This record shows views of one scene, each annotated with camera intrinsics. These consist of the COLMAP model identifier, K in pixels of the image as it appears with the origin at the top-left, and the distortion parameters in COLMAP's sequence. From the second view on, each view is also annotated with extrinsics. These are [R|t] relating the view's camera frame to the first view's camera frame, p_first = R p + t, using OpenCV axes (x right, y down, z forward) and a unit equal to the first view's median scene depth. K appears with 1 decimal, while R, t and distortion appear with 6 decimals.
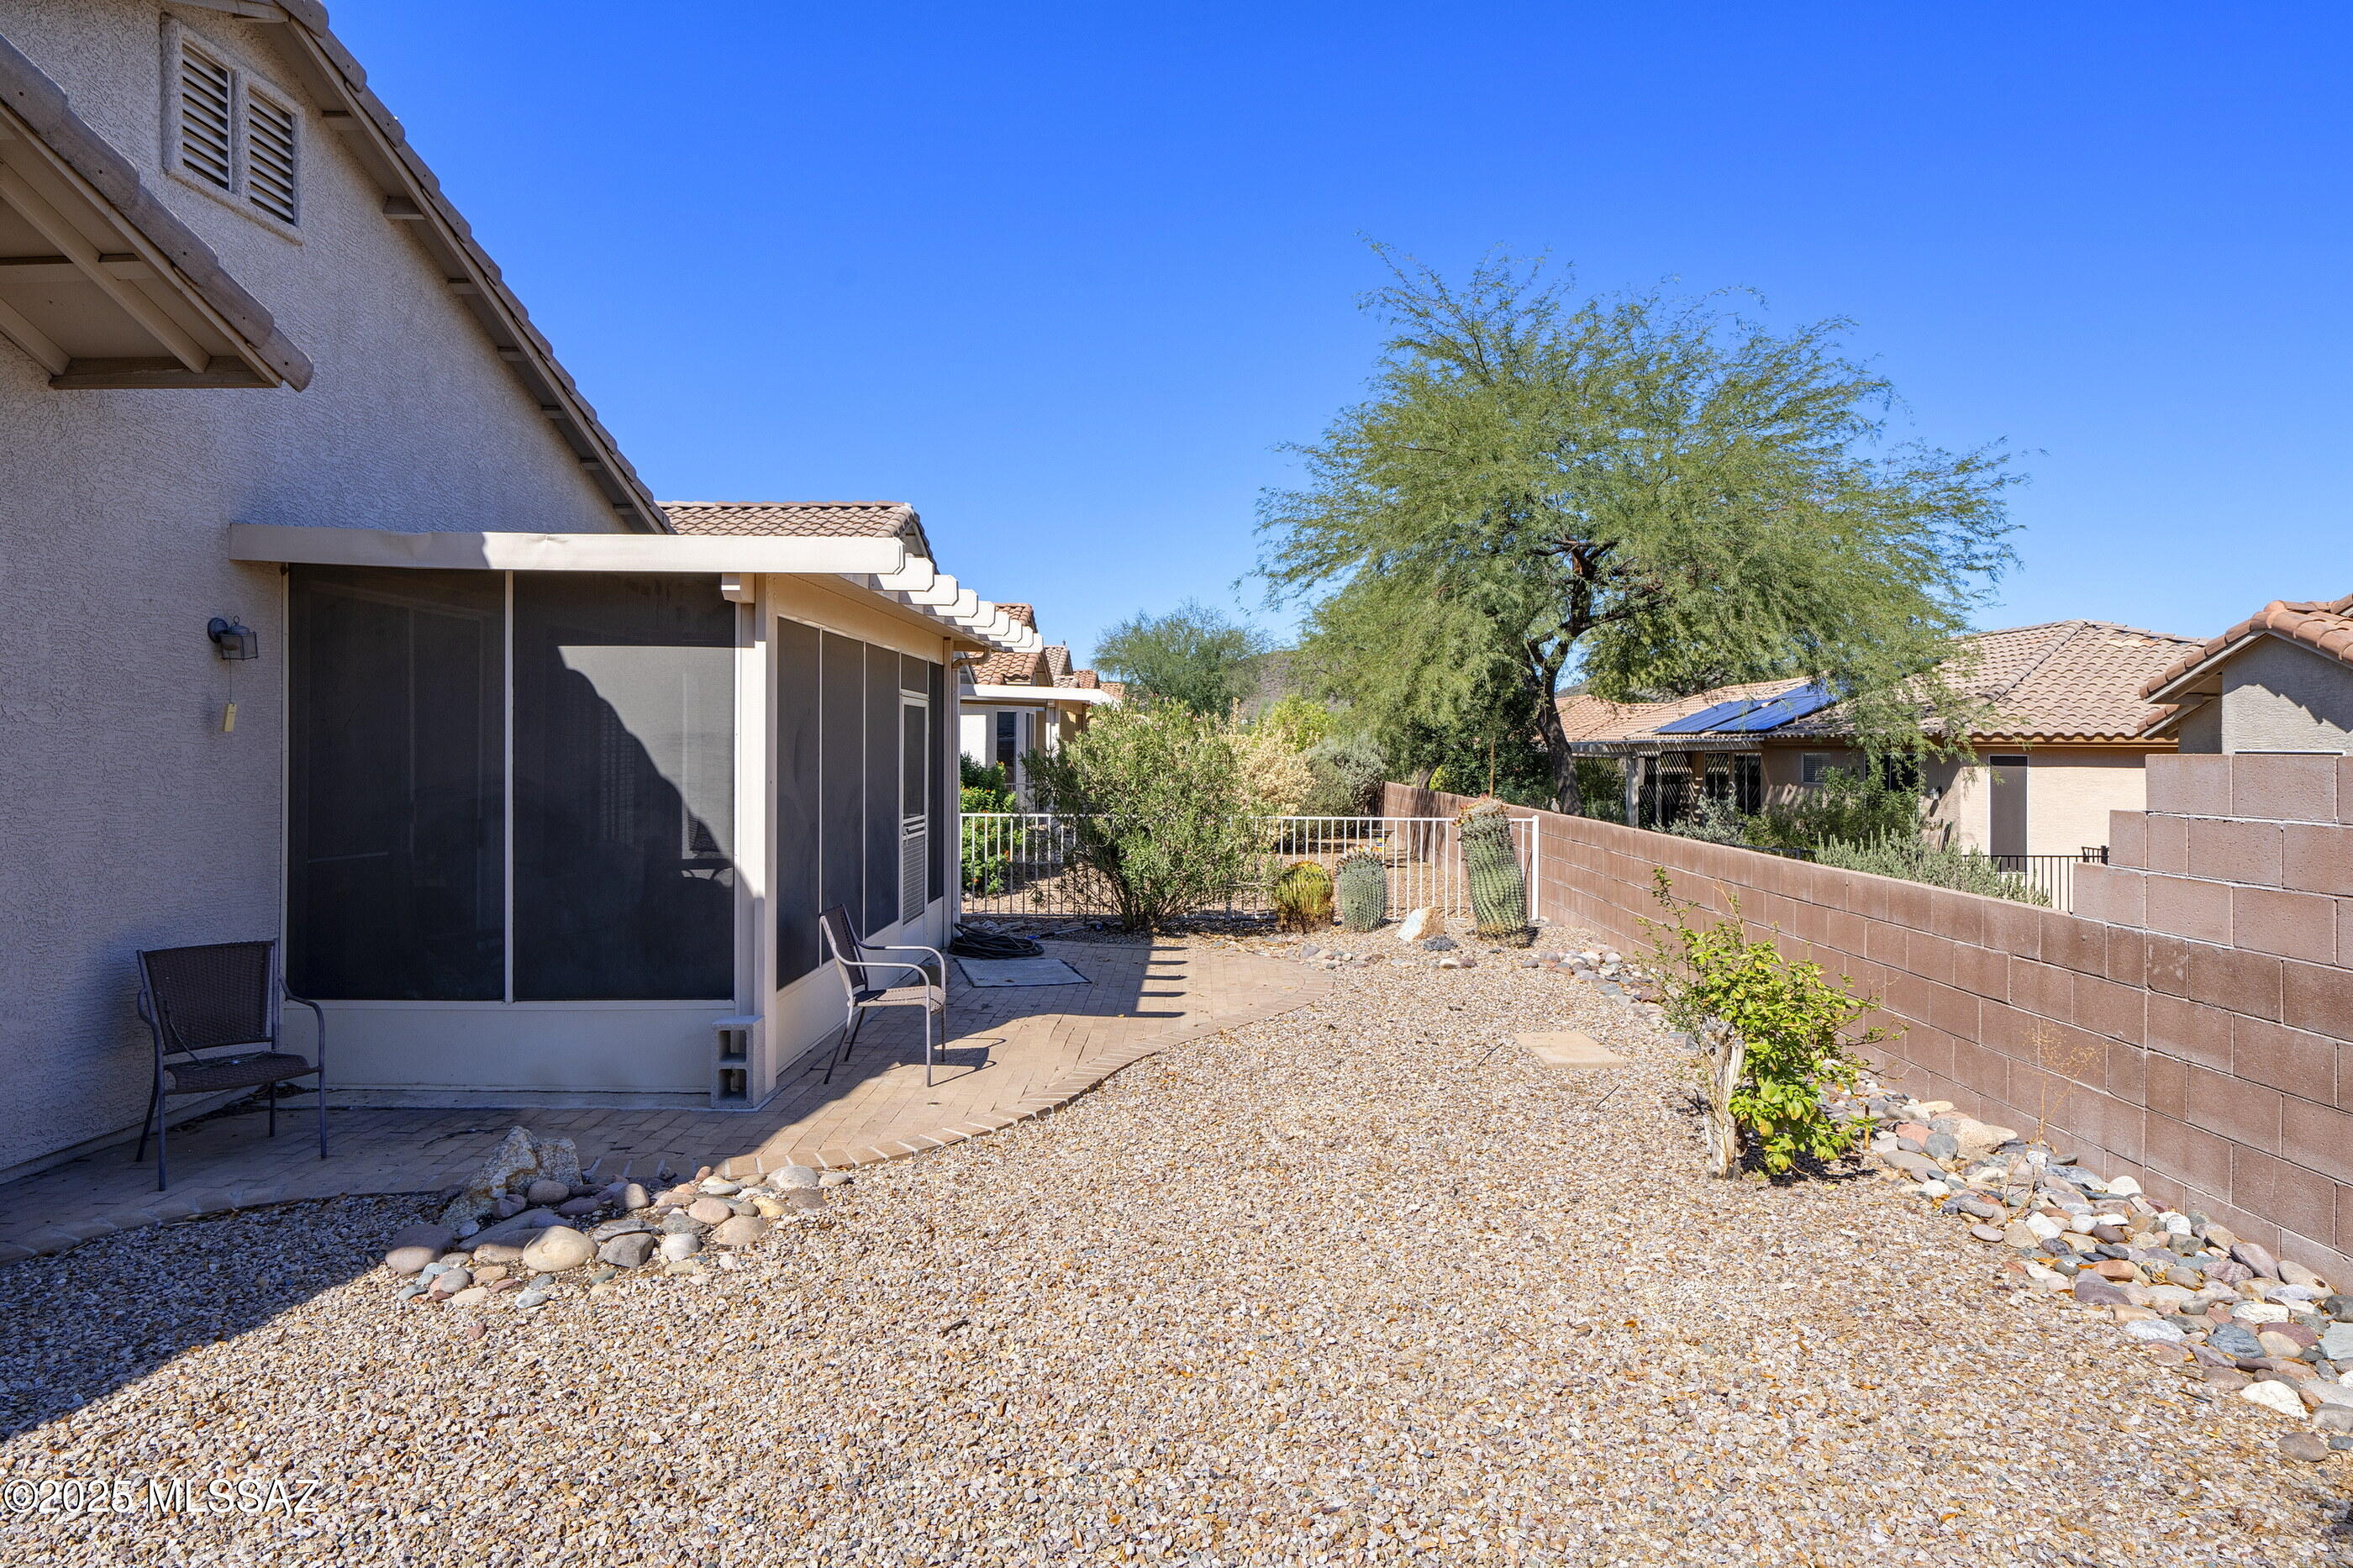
lens RADIAL K [[1348.4, 0, 1174.2], [0, 1348.4, 769.7], [0, 0, 1]] dist [0.007755, 0.001335]
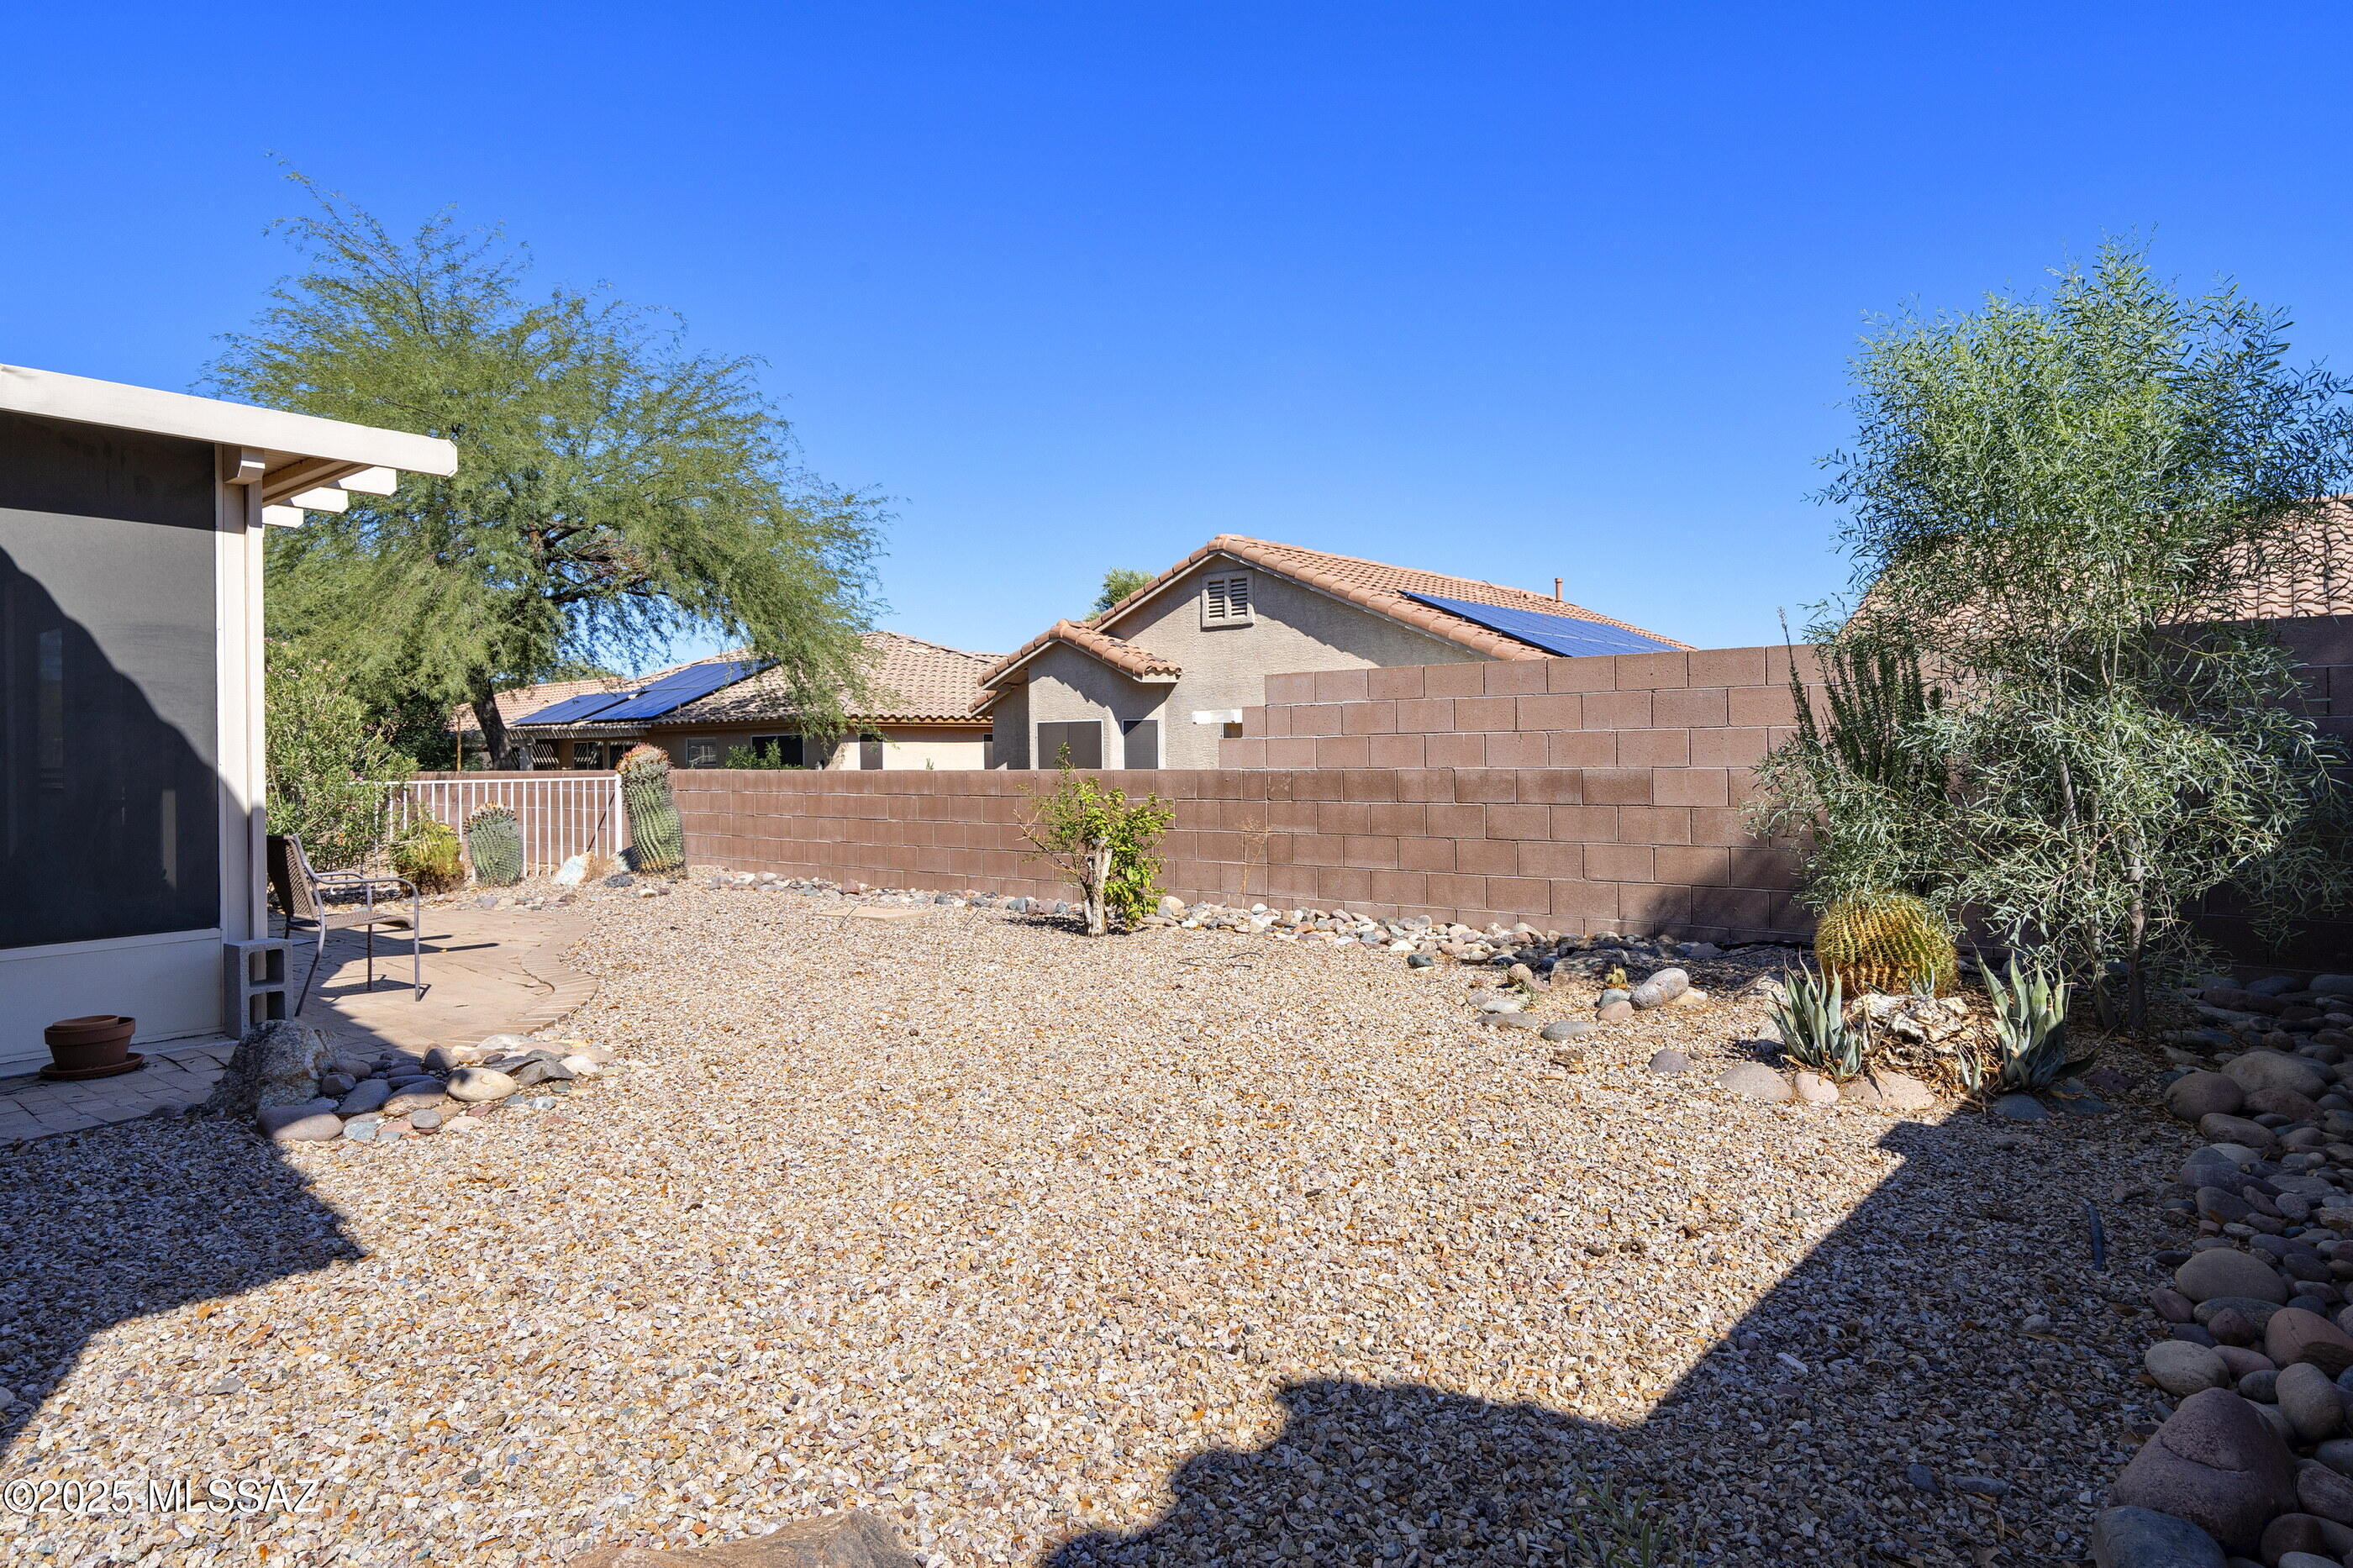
lens RADIAL K [[1348.4, 0, 1177.0], [0, 1348.4, 779.5], [0, 0, 1]] dist [0.007755, 0.001335]
pose [[0.626711, -0.029721, 0.778685, -0.336380], [0.030433, 0.999444, 0.013654, 0.043400], [-0.778658, 0.015140, 0.627266, -0.029369]]
